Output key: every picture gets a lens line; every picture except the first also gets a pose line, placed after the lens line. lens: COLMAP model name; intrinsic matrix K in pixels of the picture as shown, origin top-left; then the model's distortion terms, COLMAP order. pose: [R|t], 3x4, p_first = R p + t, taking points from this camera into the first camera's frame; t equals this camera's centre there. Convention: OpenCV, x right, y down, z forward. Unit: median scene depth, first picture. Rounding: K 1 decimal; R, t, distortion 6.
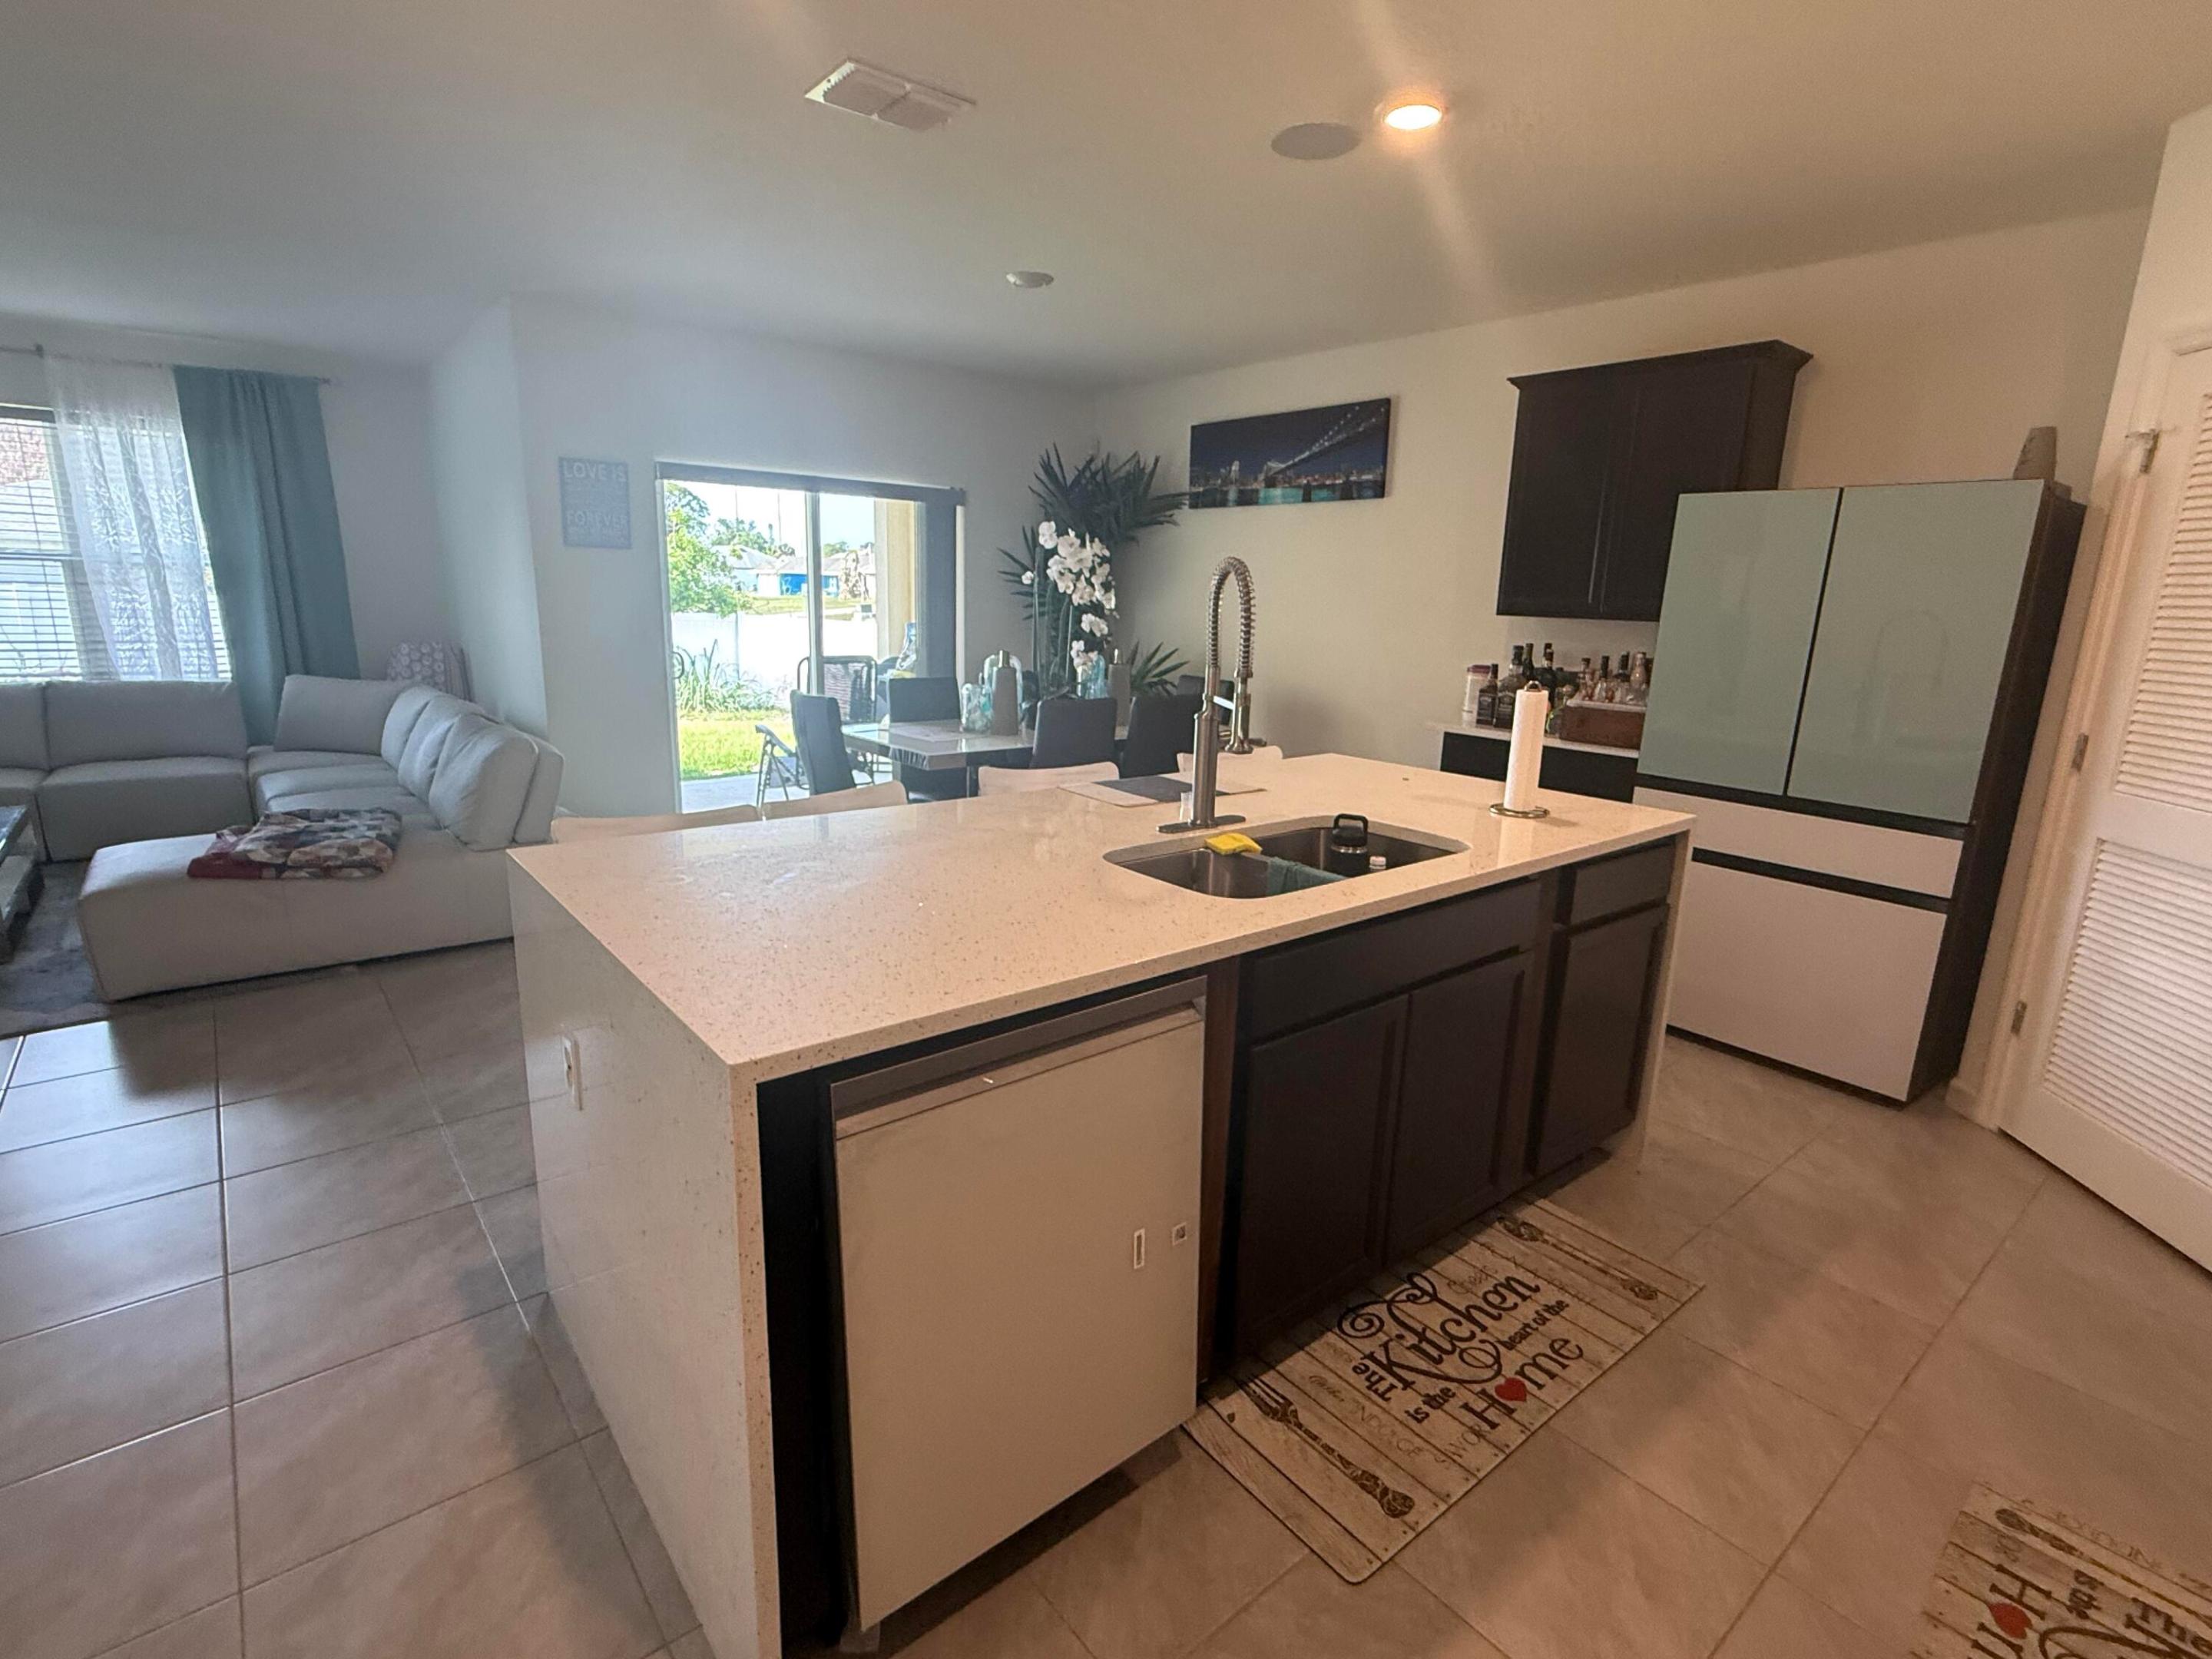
lens RADIAL K [[1066.8, 0, 1106.0], [0, 1066.8, 829.5], [0, 0, 1]] dist [0.000015, -0.000057]
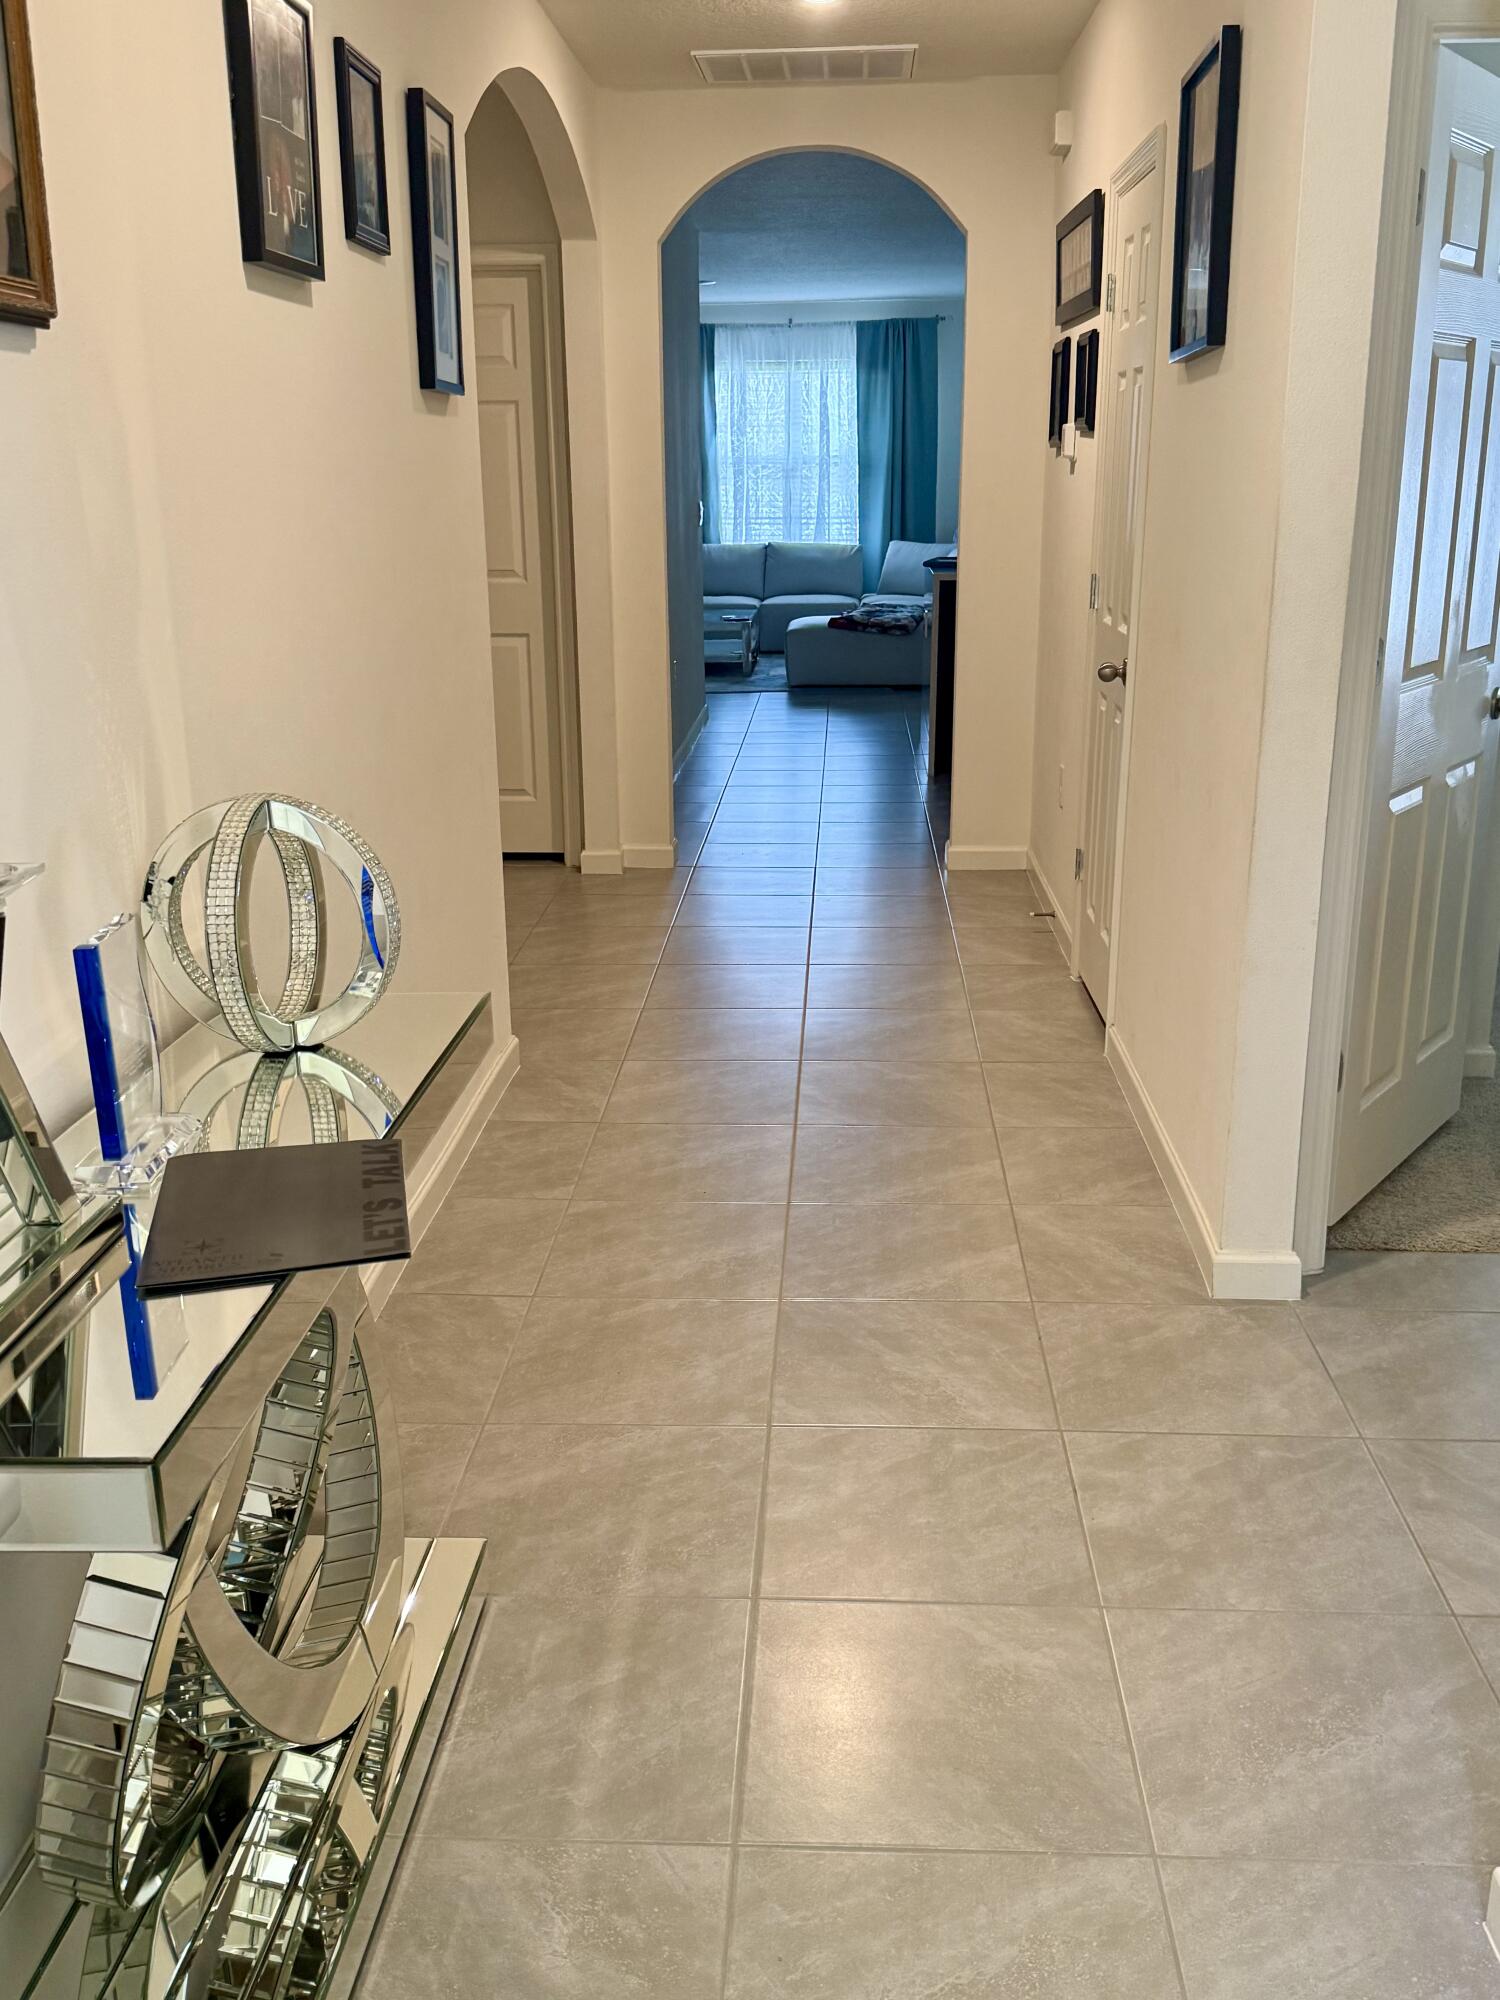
lens RADIAL K [[1835.5, 0, 750.0], [0, 1835.5, 1000.0], [0, 0, 1]] dist [-0.001383, -0.000524]
pose [[0.738091, 0.166492, -0.653836, 0.806536], [-0.128508, 0.986026, 0.106013, 0.230583], [0.662350, 0.005776, 0.749172, -0.963222]]
